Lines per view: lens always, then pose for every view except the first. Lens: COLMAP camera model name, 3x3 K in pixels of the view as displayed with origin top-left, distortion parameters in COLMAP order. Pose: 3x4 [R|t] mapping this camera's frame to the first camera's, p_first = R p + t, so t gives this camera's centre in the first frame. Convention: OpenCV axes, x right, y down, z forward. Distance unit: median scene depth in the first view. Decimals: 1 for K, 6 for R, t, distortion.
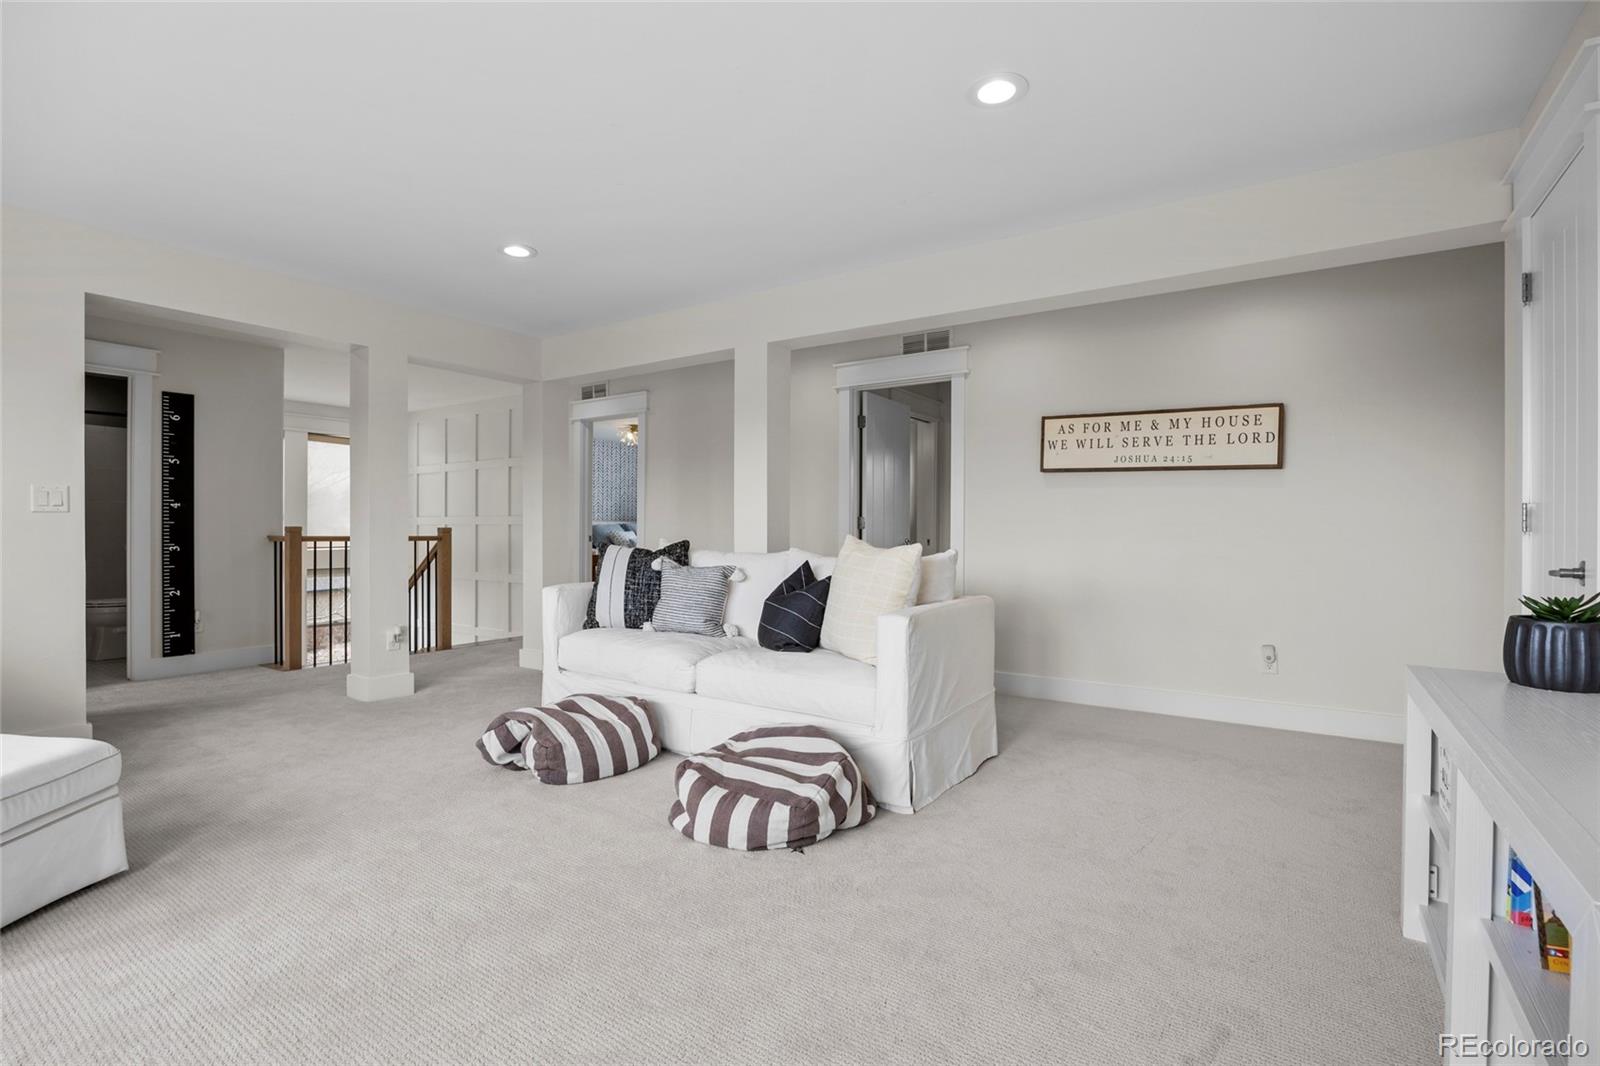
lens RADIAL K [[741.6, 0, 800.2], [0, 741.6, 533.0], [0, 0, 1]] dist [-0.022722, 0.002849]
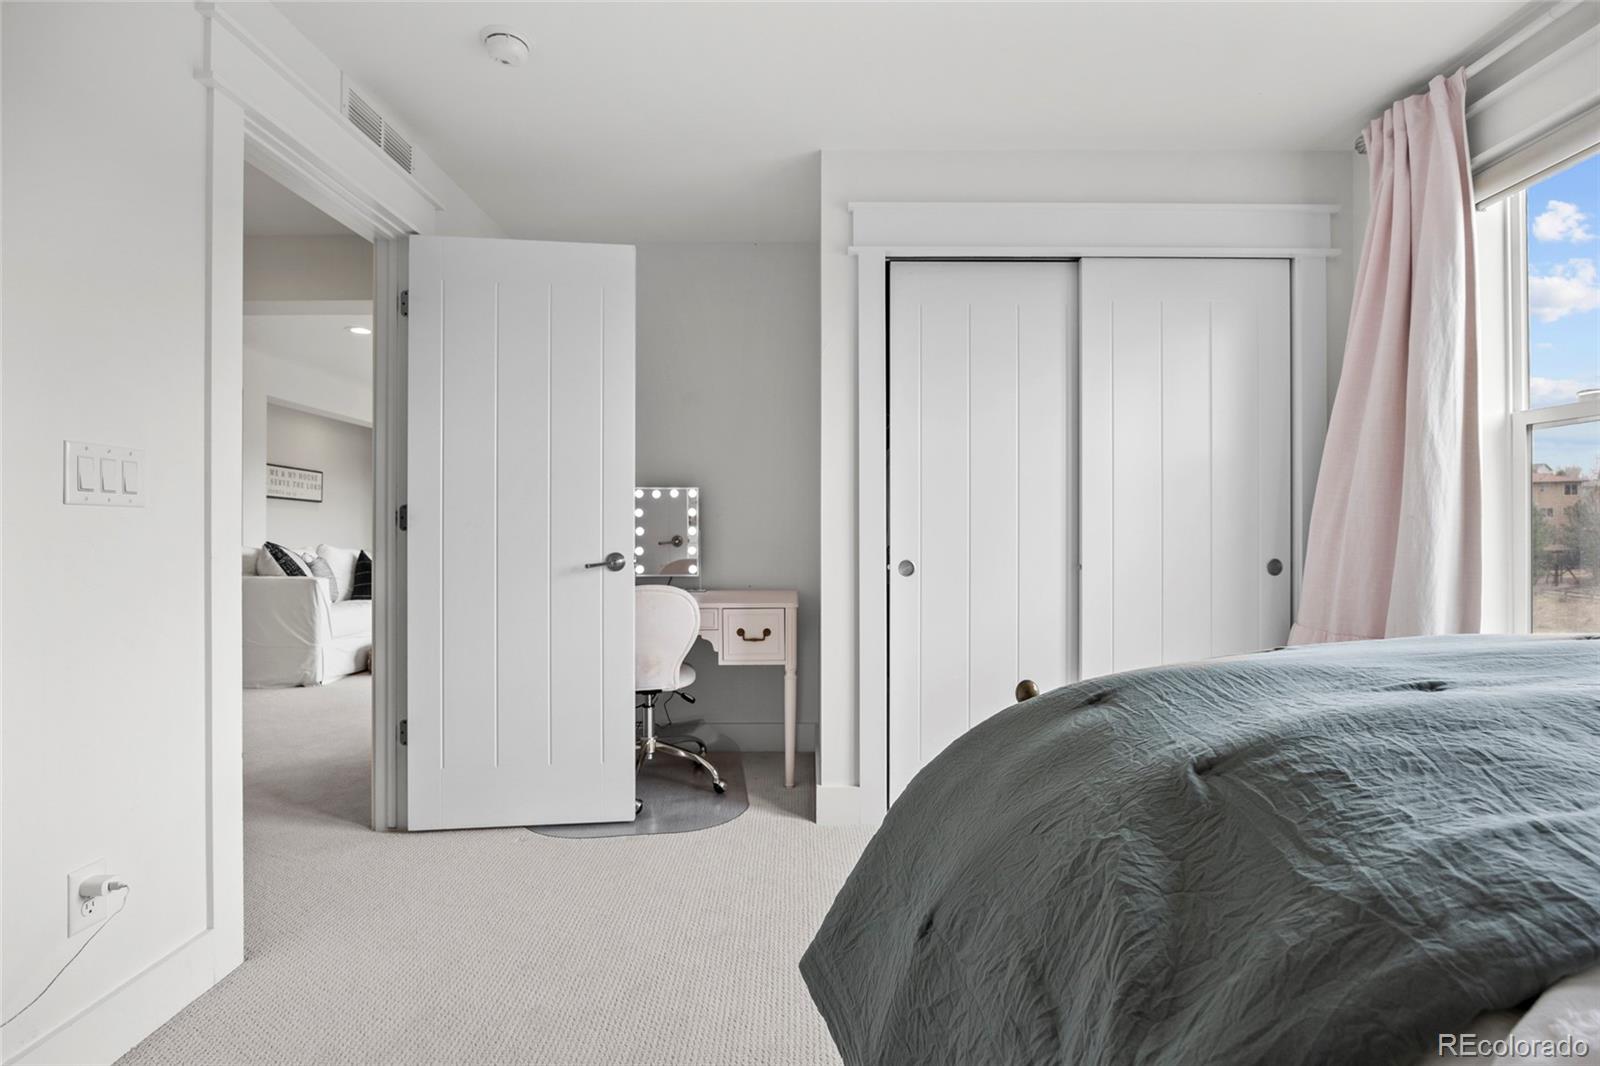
lens RADIAL K [[741.6, 0, 801.0], [0, 741.6, 535.5], [0, 0, 1]] dist [-0.022722, 0.002849]
pose [[-0.553672, -0.007402, 0.832702, -1.783067], [0.003026, 0.999936, 0.010901, -0.011495], [-0.832729, 0.008555, -0.553615, 0.970989]]
